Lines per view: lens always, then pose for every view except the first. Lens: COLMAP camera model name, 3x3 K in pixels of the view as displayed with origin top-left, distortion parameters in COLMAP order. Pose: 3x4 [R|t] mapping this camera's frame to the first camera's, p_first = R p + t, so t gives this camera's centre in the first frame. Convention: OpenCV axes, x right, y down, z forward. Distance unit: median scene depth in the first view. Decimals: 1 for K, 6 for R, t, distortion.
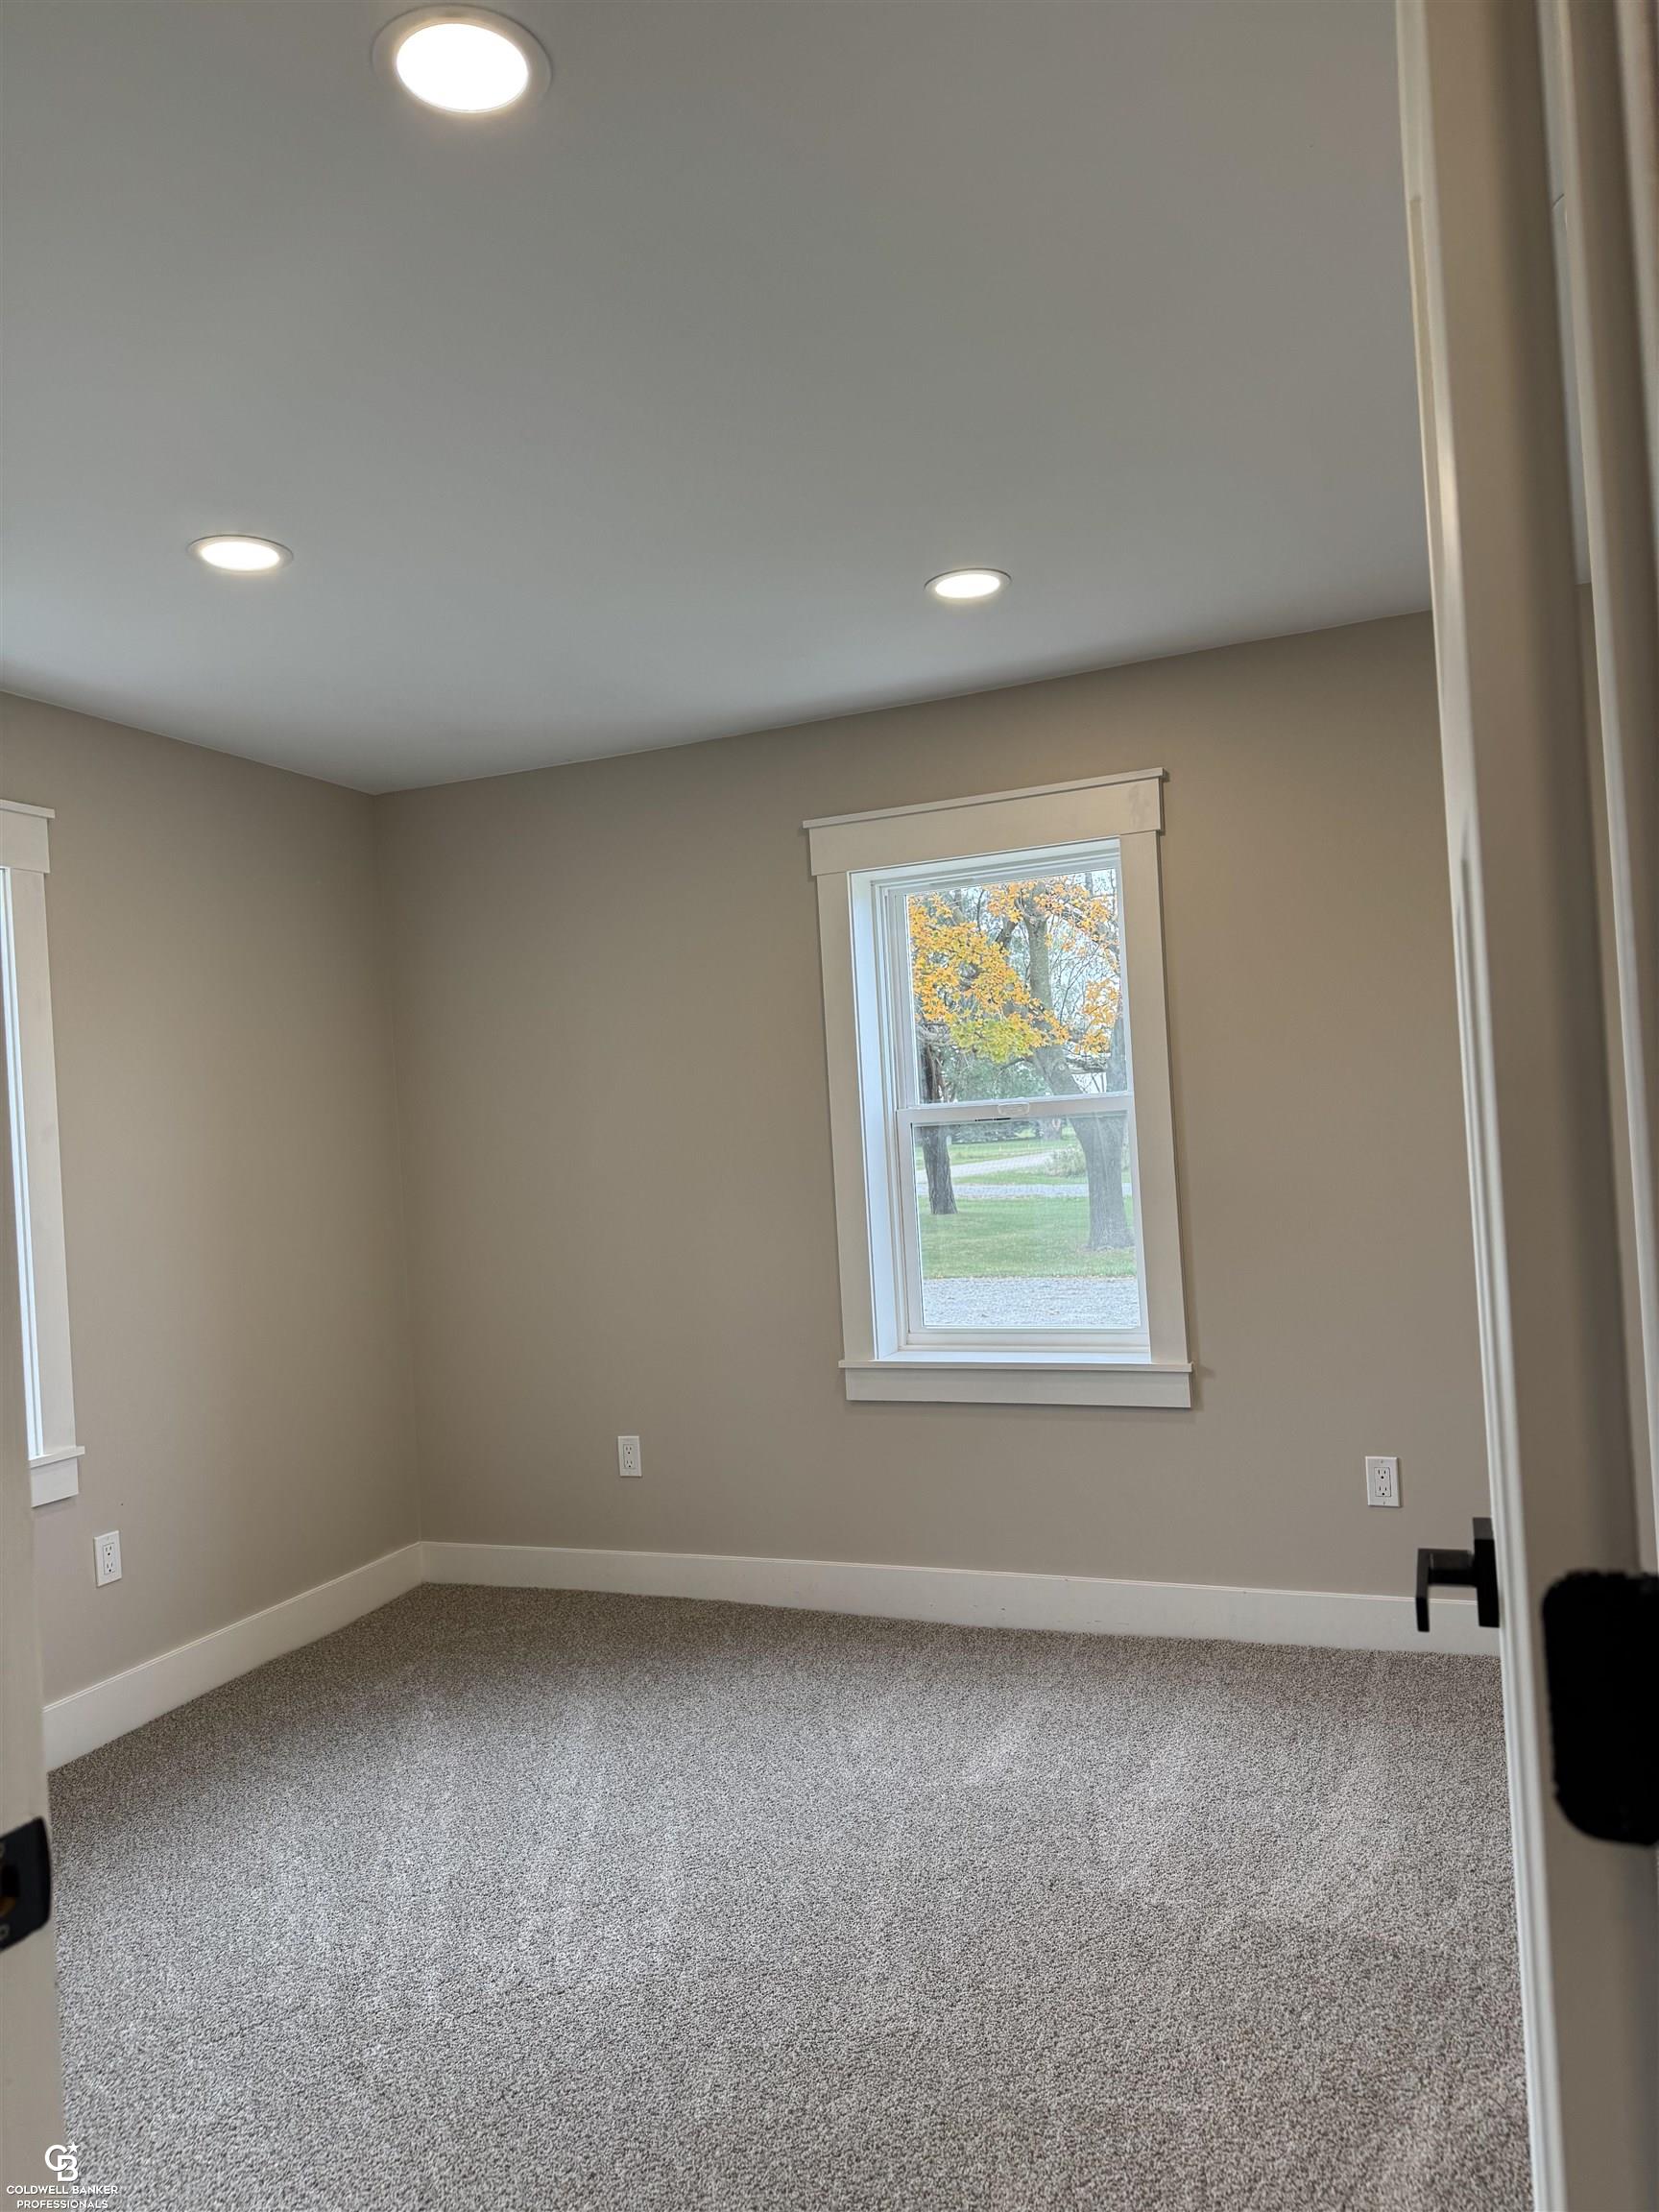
lens RADIAL K [[1581.5, 0, 834.7], [0, 1581.5, 1103.6], [0, 0, 1]] dist [0.063104, -0.035577]
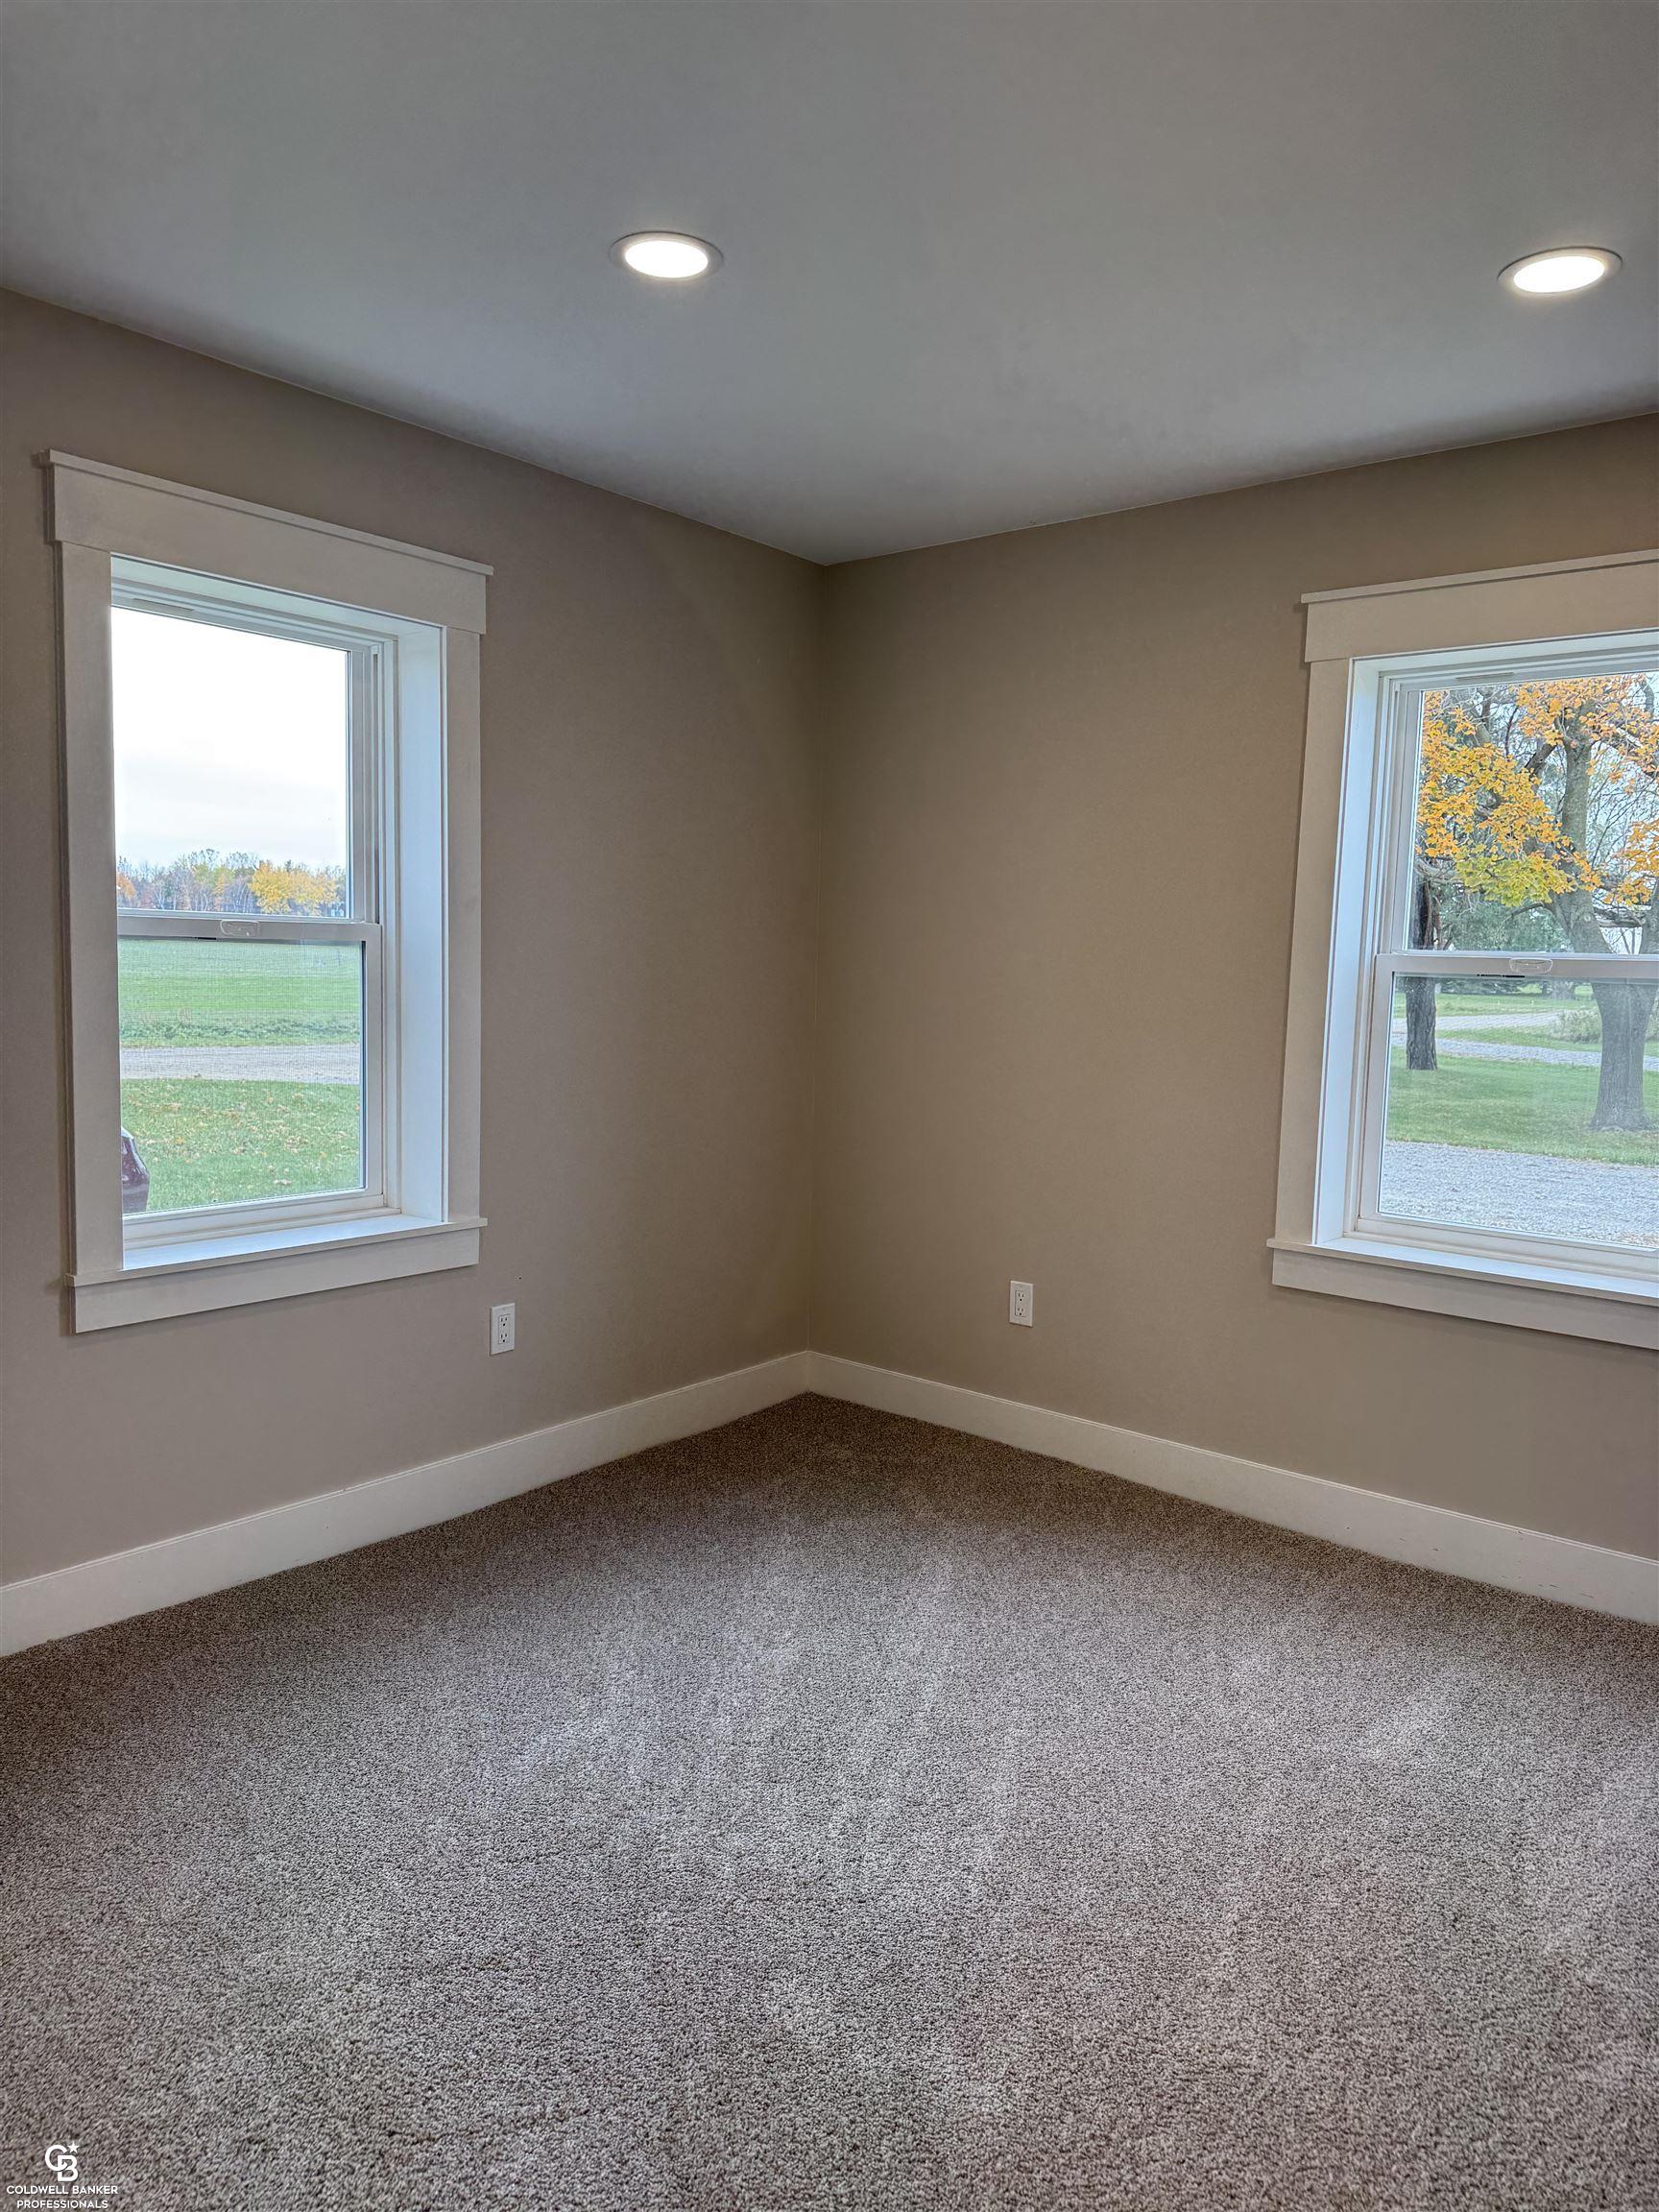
lens RADIAL K [[1566.4, 0, 825.7], [0, 1566.4, 1098.3], [0, 0, 1]] dist [0.051085, -0.056193]
pose [[0.952144, 0.114272, -0.283486, 0.009179], [-0.080914, 0.988629, 0.126747, -0.004577], [0.294746, -0.097743, 0.950564, 0.157812]]
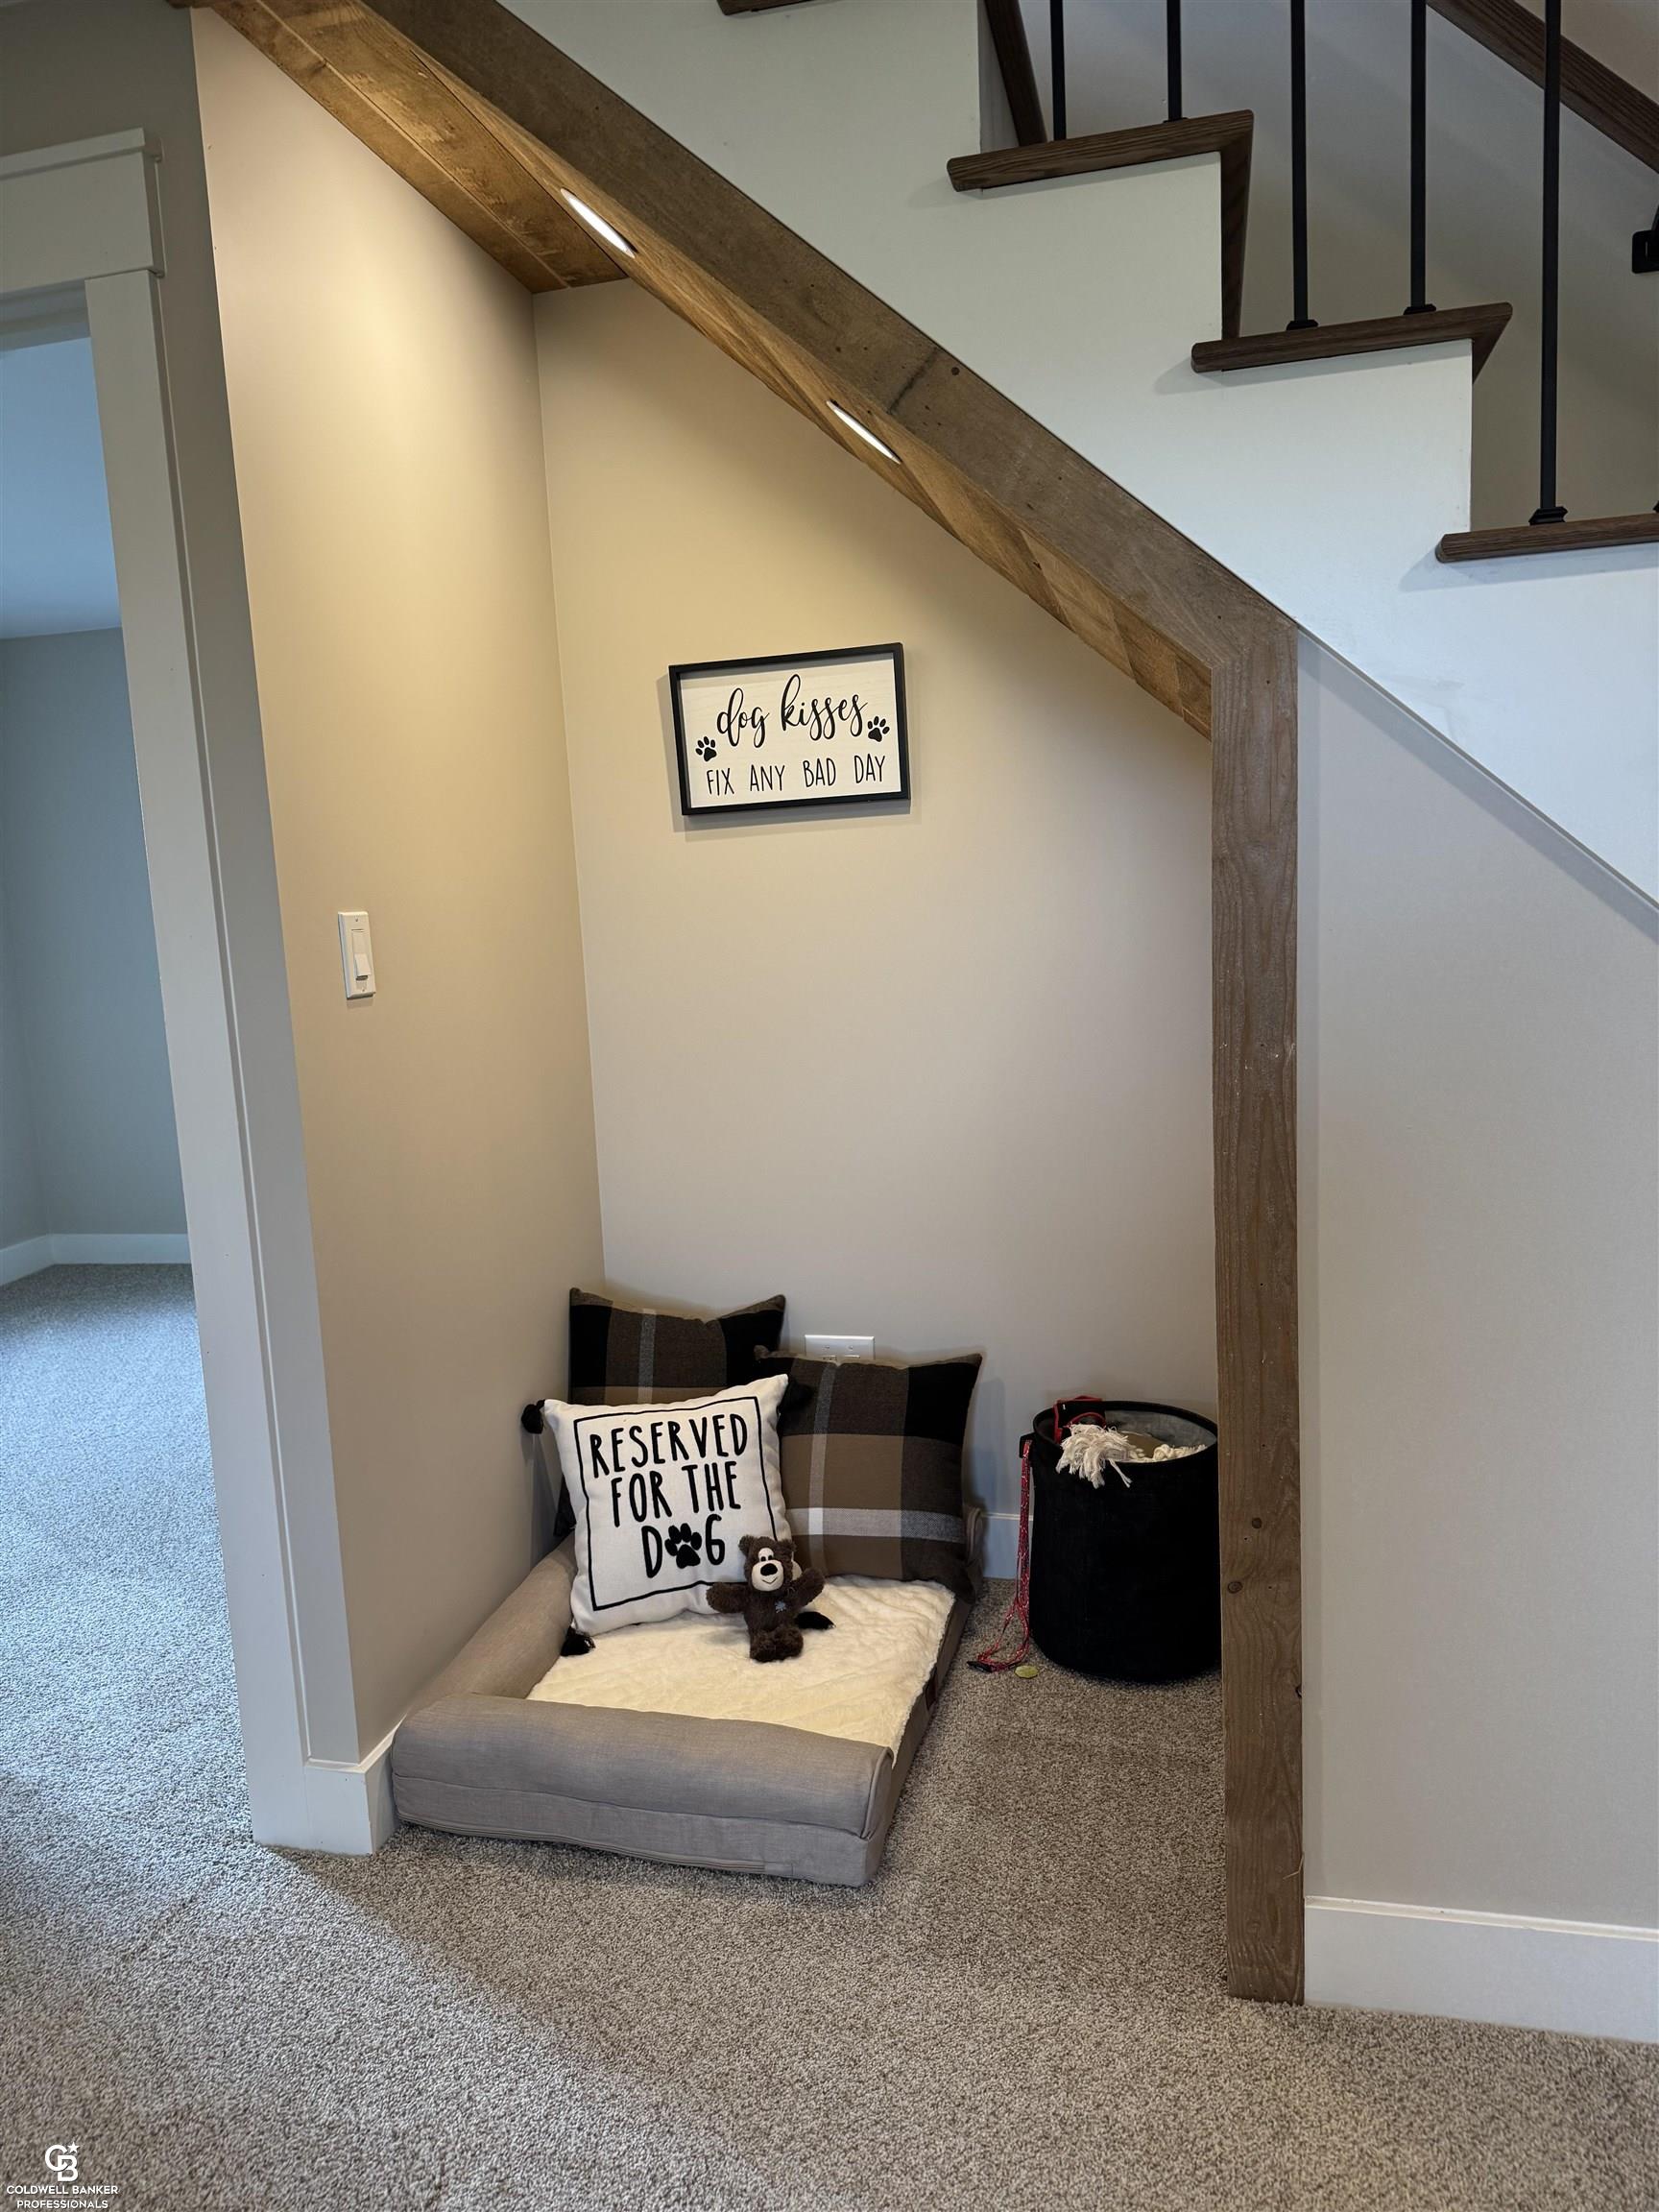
lens RADIAL K [[1581.5, 0, 834.7], [0, 1581.5, 1103.6], [0, 0, 1]] dist [0.063104, -0.035577]
pose [[0.985554, -0.014388, 0.168747, 0.248833], [-0.008974, 0.990548, 0.136869, -0.032611], [-0.169122, -0.136406, 0.976110, -0.618441]]
